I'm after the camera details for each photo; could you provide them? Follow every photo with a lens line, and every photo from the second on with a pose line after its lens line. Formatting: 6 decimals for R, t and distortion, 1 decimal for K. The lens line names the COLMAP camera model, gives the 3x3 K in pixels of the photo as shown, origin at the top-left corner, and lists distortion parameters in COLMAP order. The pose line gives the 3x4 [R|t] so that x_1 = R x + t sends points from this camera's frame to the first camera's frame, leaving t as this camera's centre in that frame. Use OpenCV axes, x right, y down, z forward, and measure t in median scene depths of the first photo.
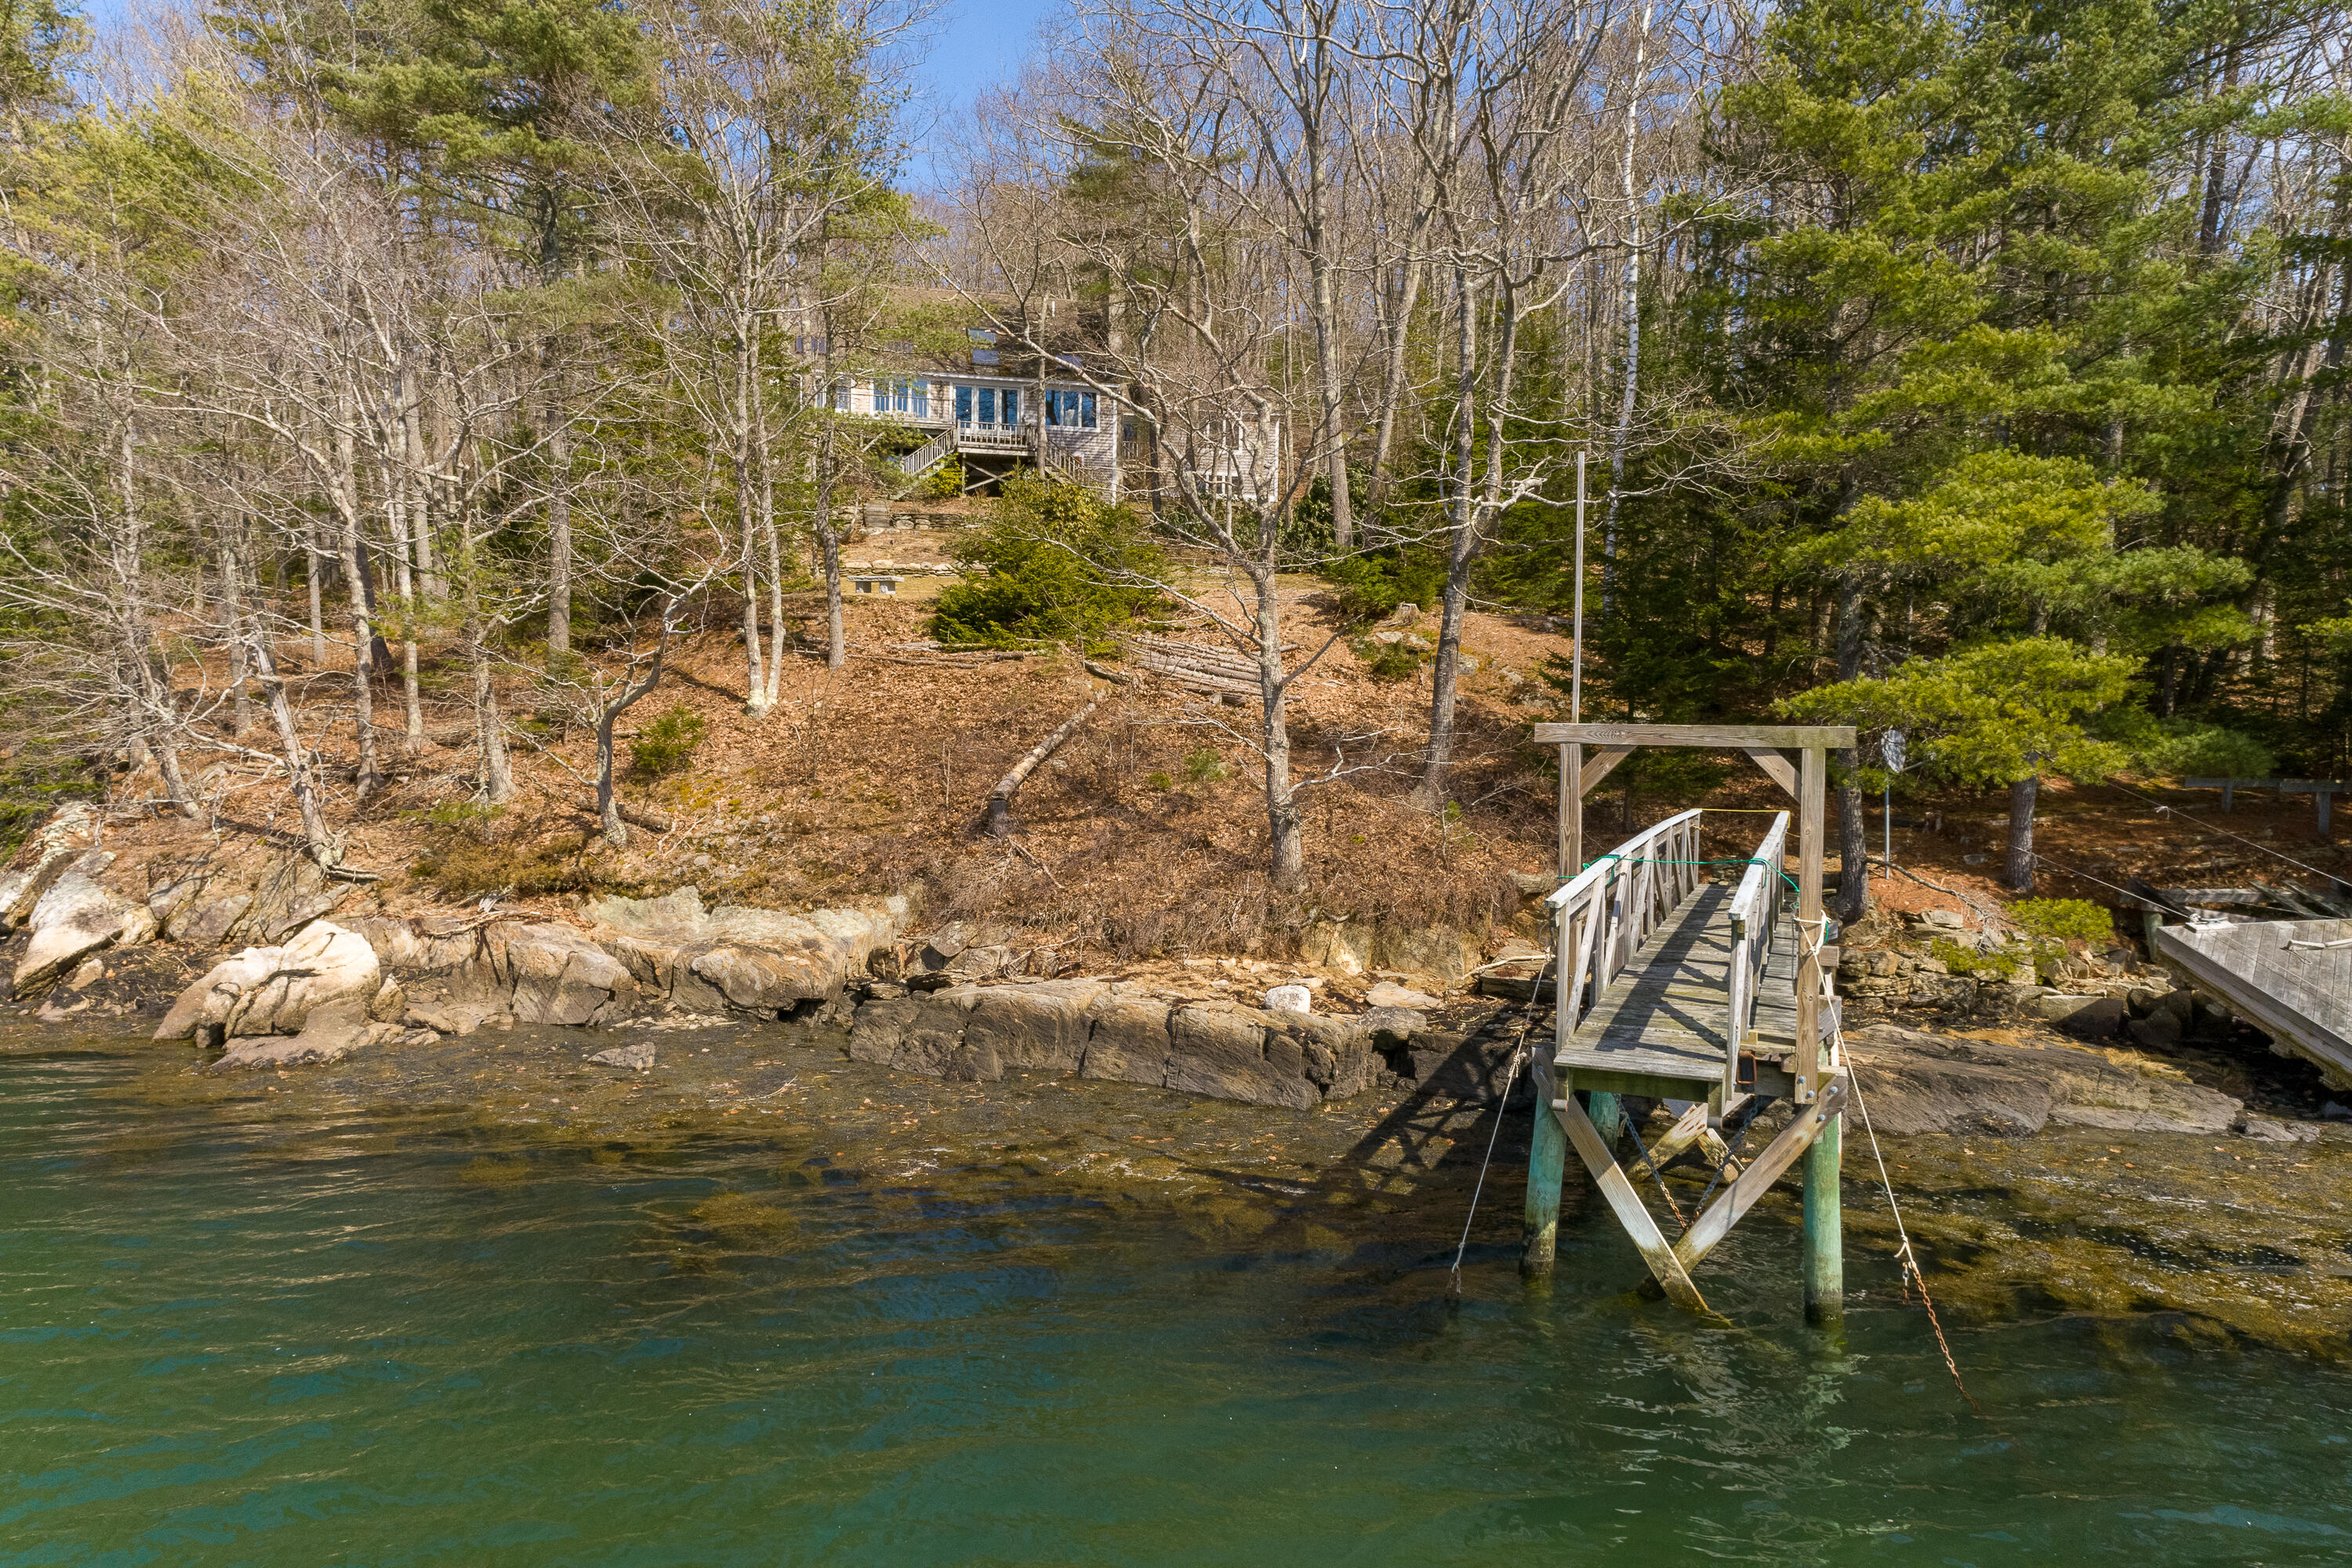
lens RADIAL K [[1626.7, 0, 1174.6], [0, 1626.7, 762.5], [0, 0, 1]] dist [0.036677, 0.008090]
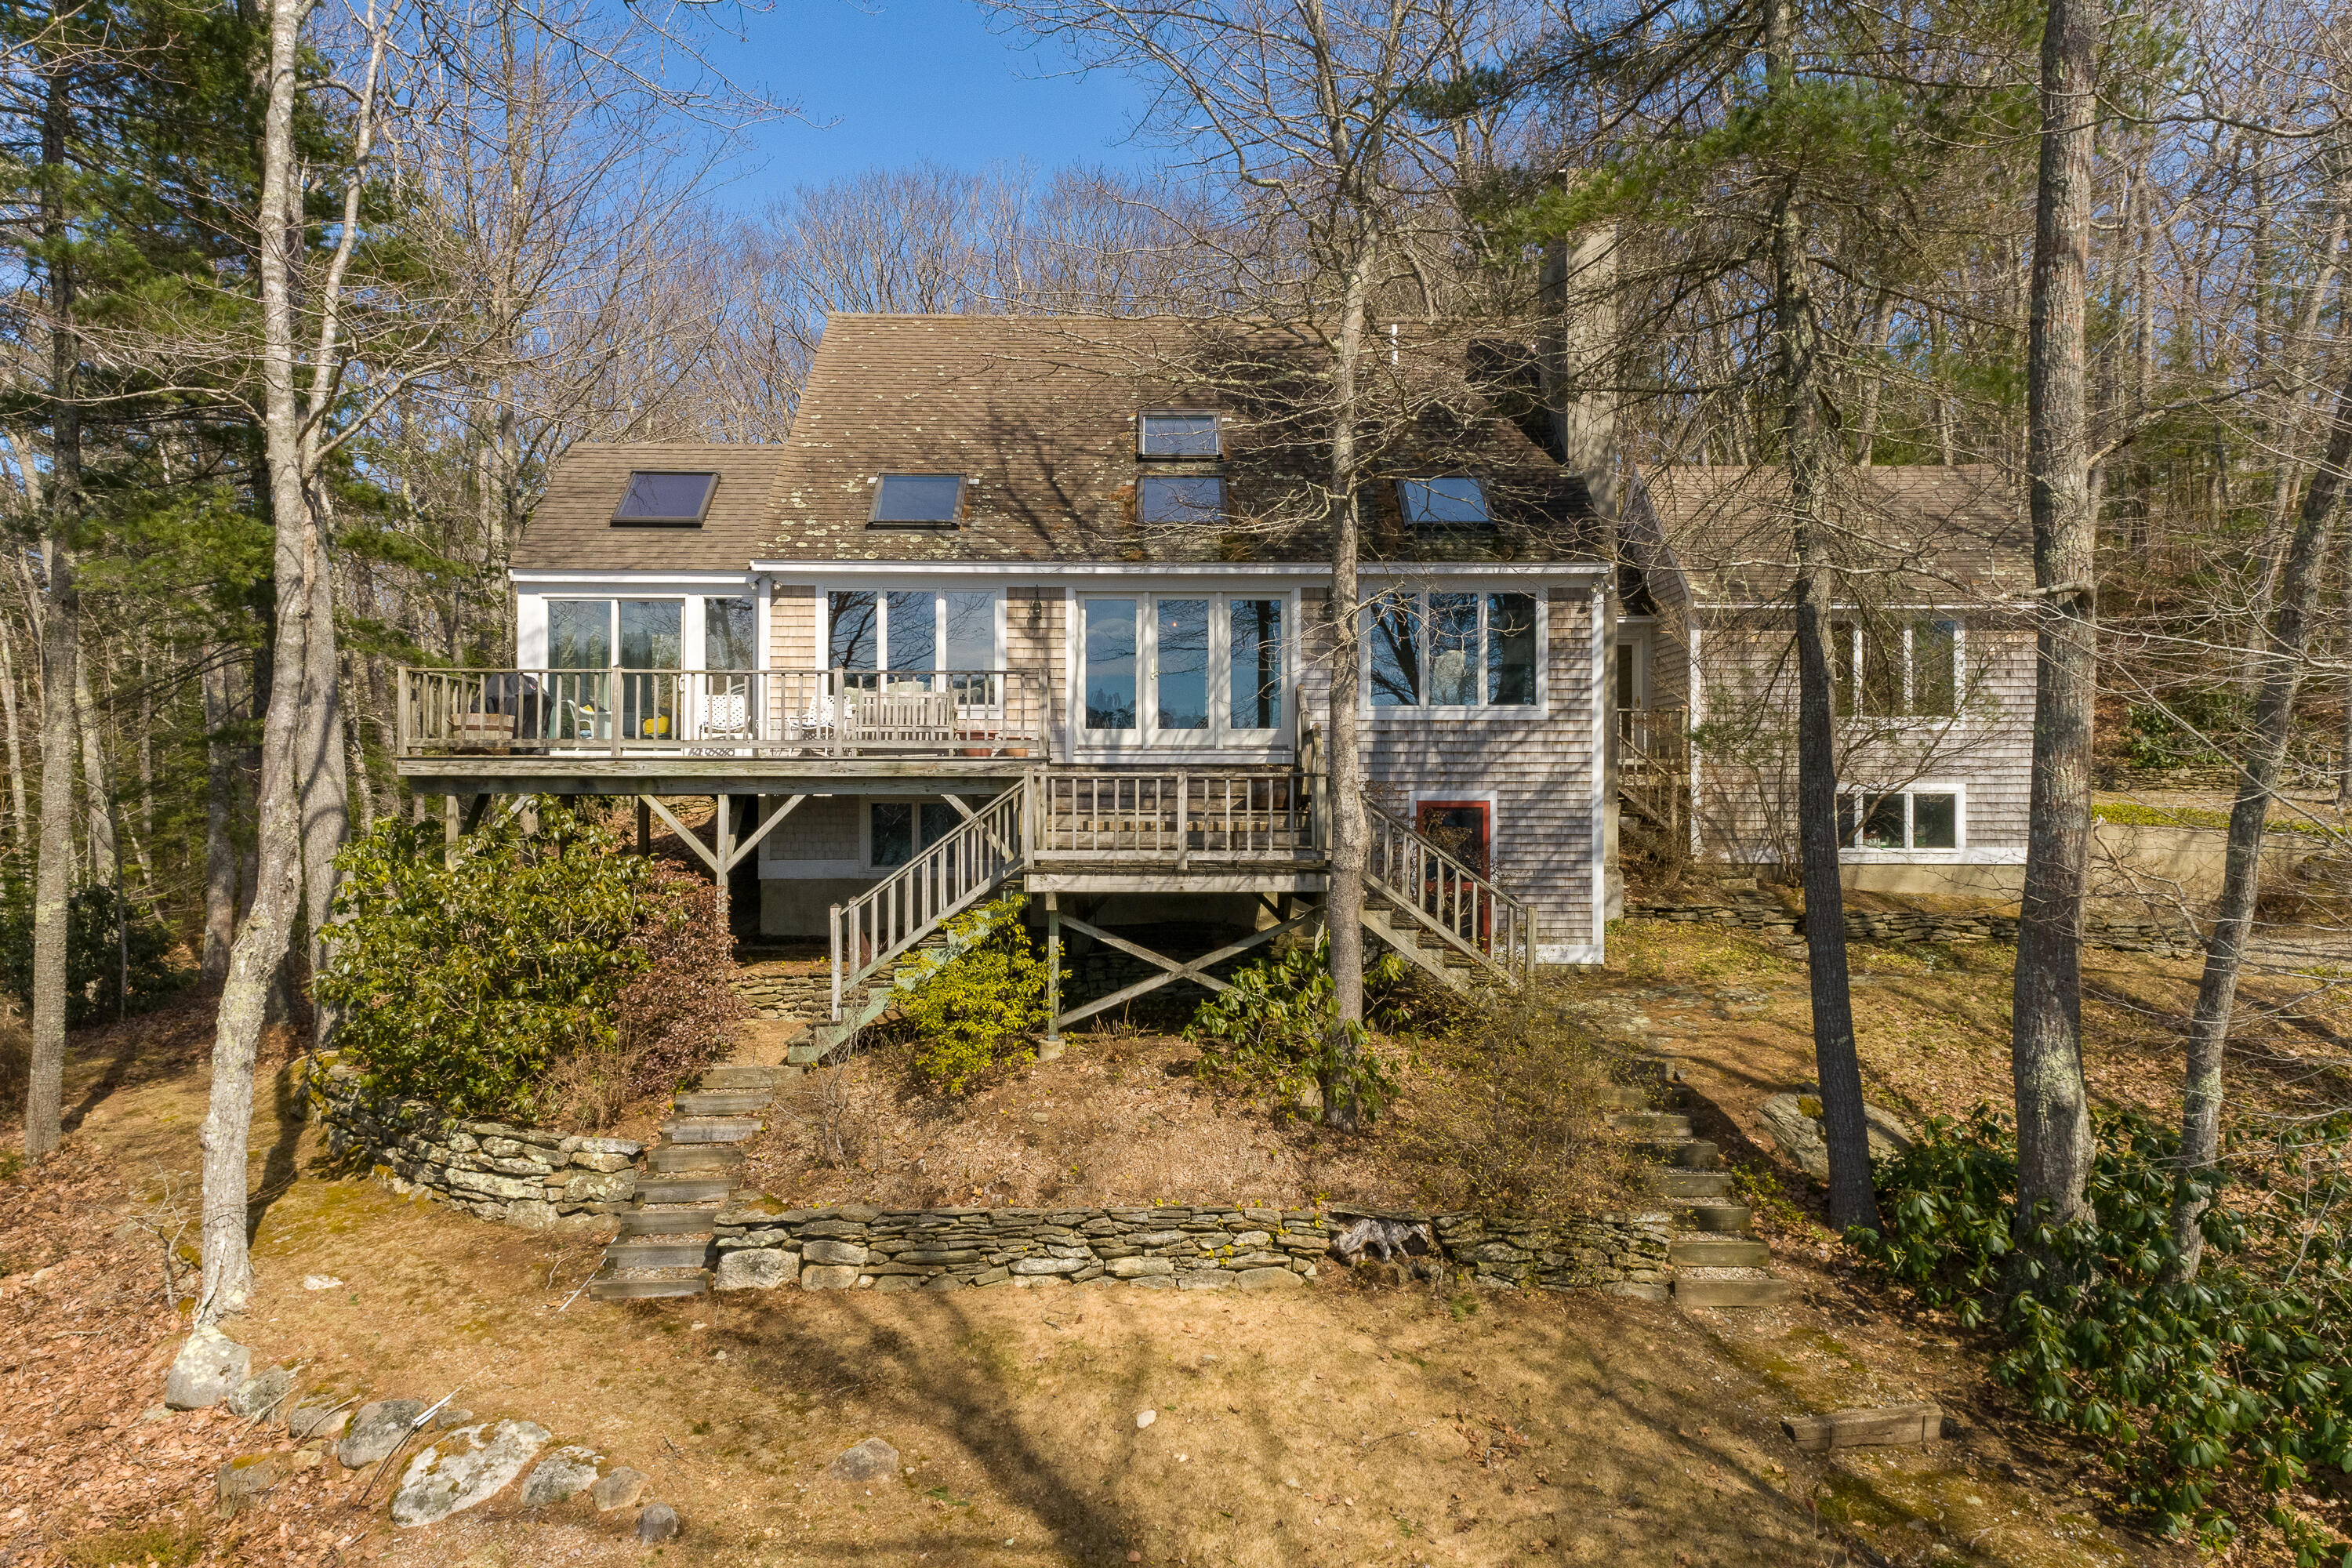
lens RADIAL K [[1626.7, 0, 1179.8], [0, 1626.7, 784.2], [0, 0, 1]] dist [0.036677, 0.008090]
pose [[0.974231, -0.019928, -0.224670, -0.130563], [0.010630, 0.999039, -0.042518, -0.511905], [0.225301, 0.039034, 0.973507, 1.959818]]
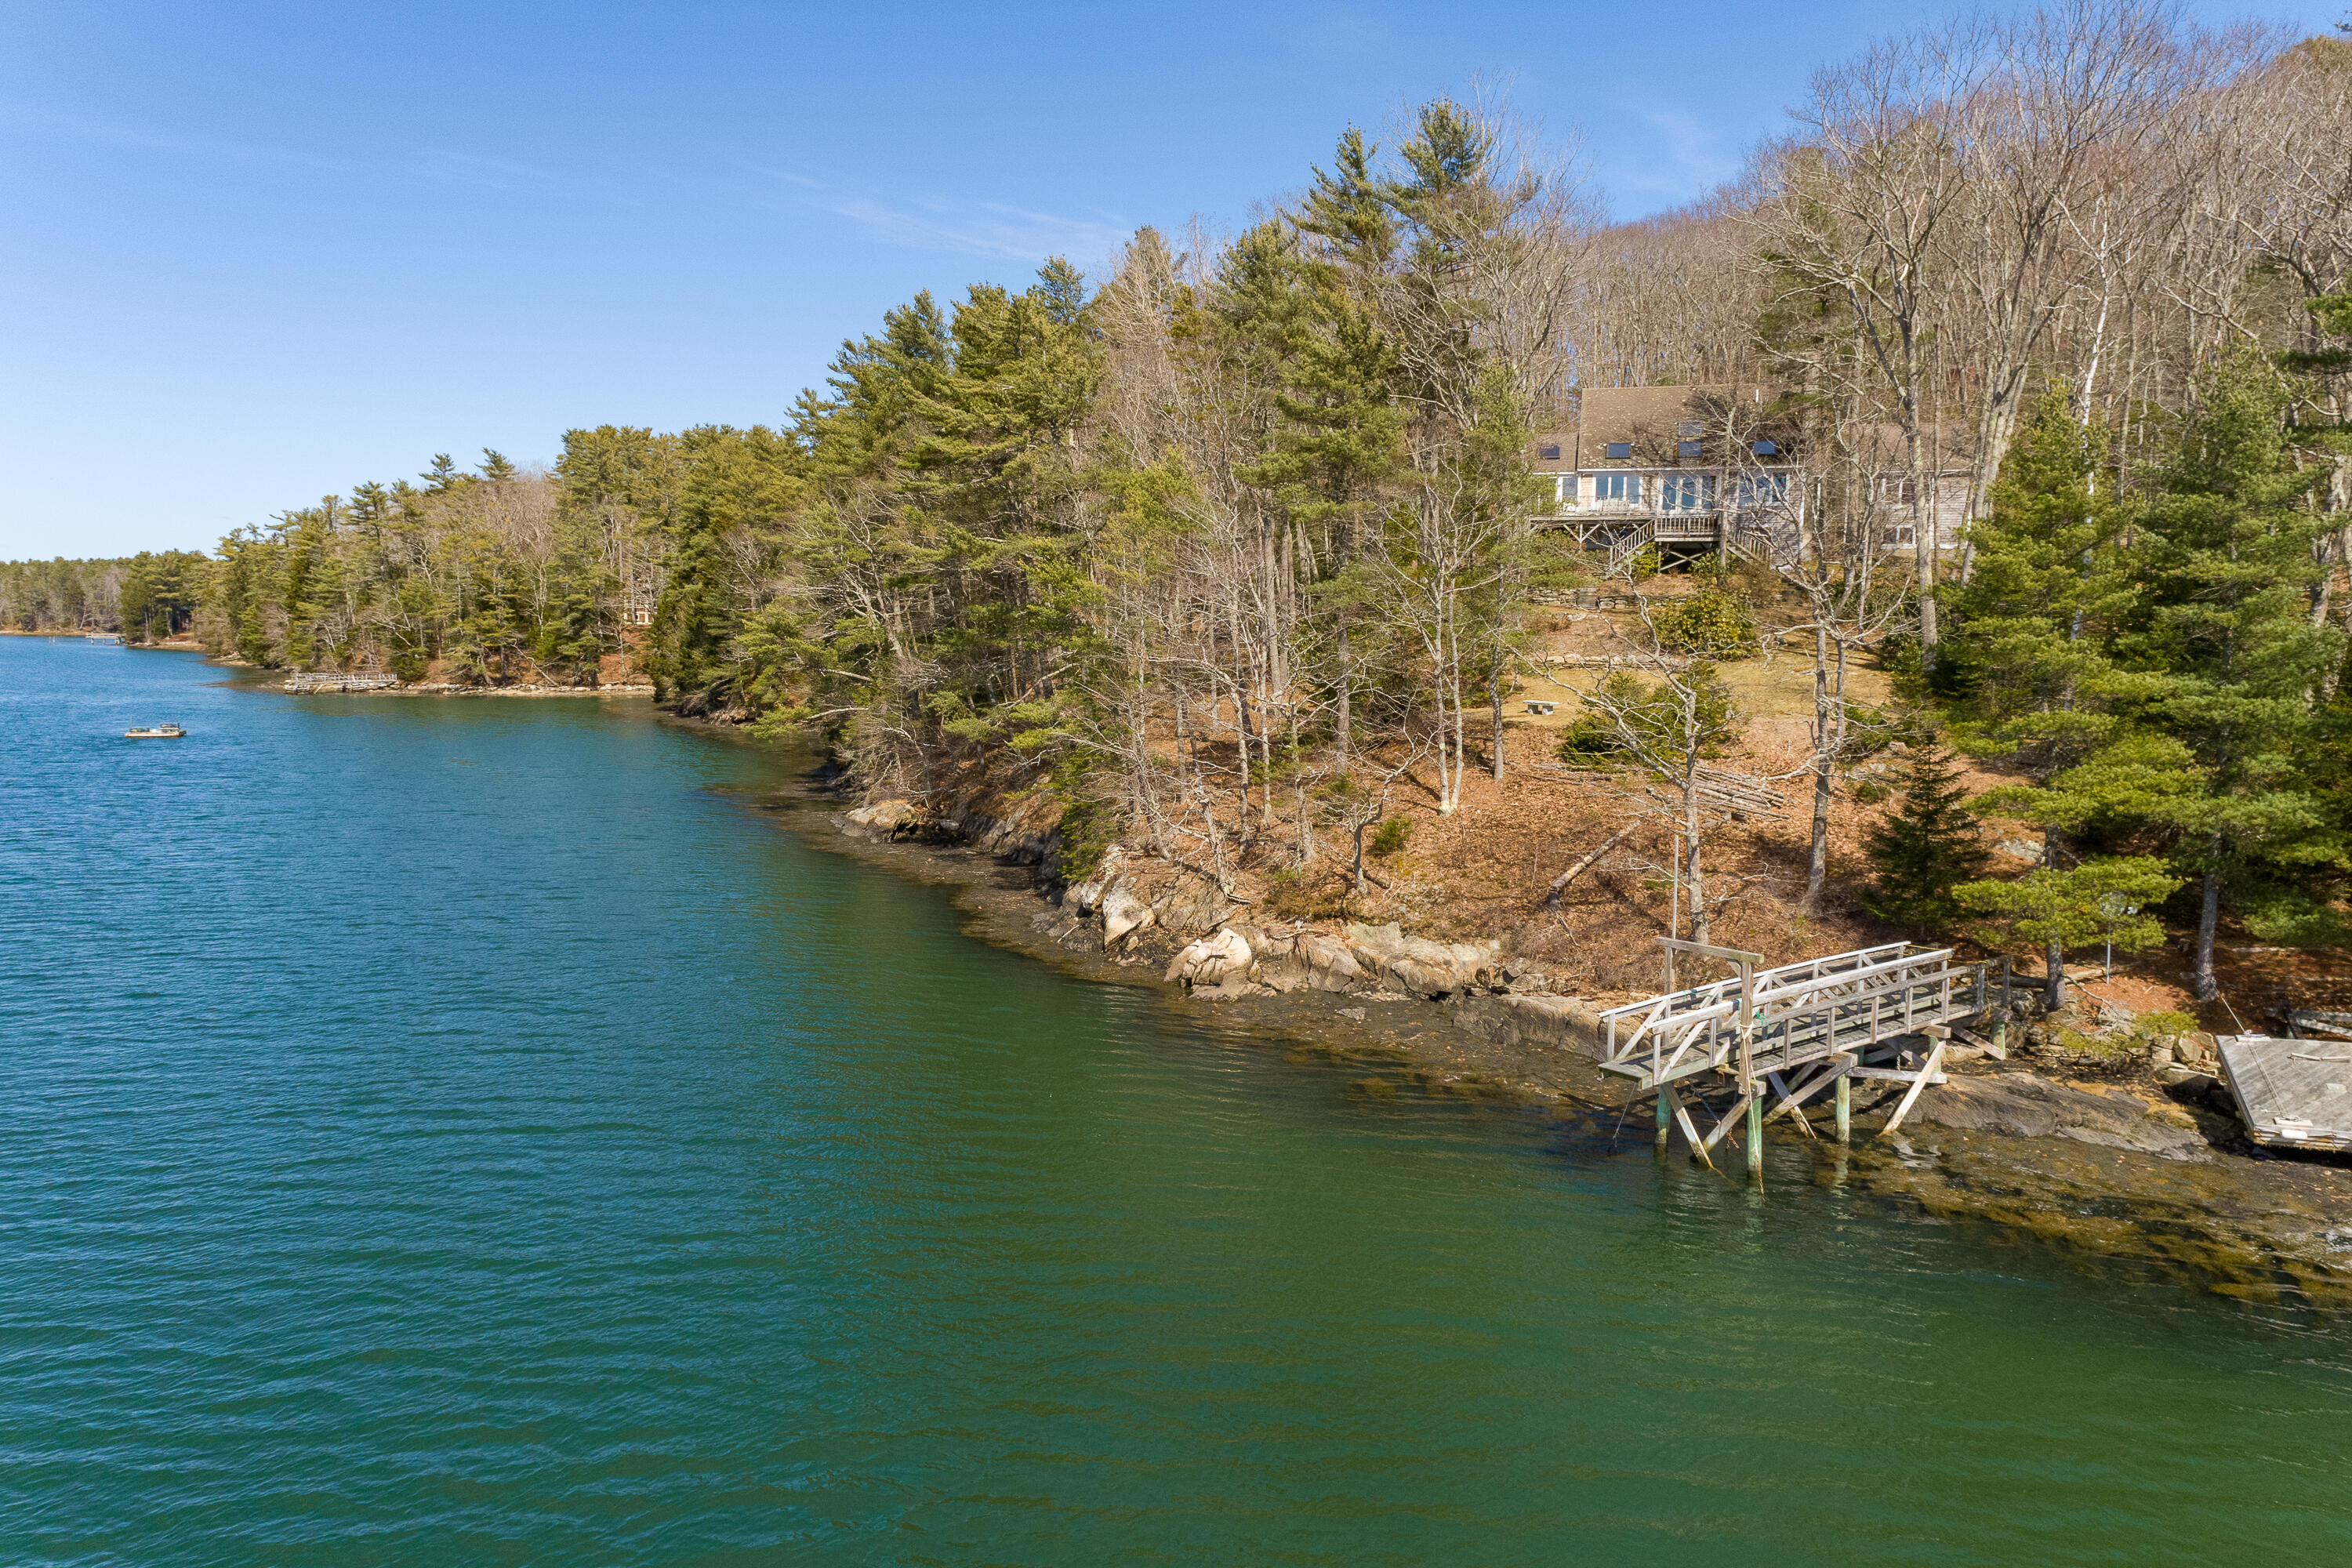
lens RADIAL K [[1626.7, 0, 1177.2], [0, 1626.7, 780.6], [0, 0, 1]] dist [0.036677, 0.008090]
pose [[0.883171, 0.040664, -0.467284, 0.369026], [-0.011719, 0.997837, 0.064685, -0.214236], [0.468904, -0.051652, 0.881738, -0.808771]]
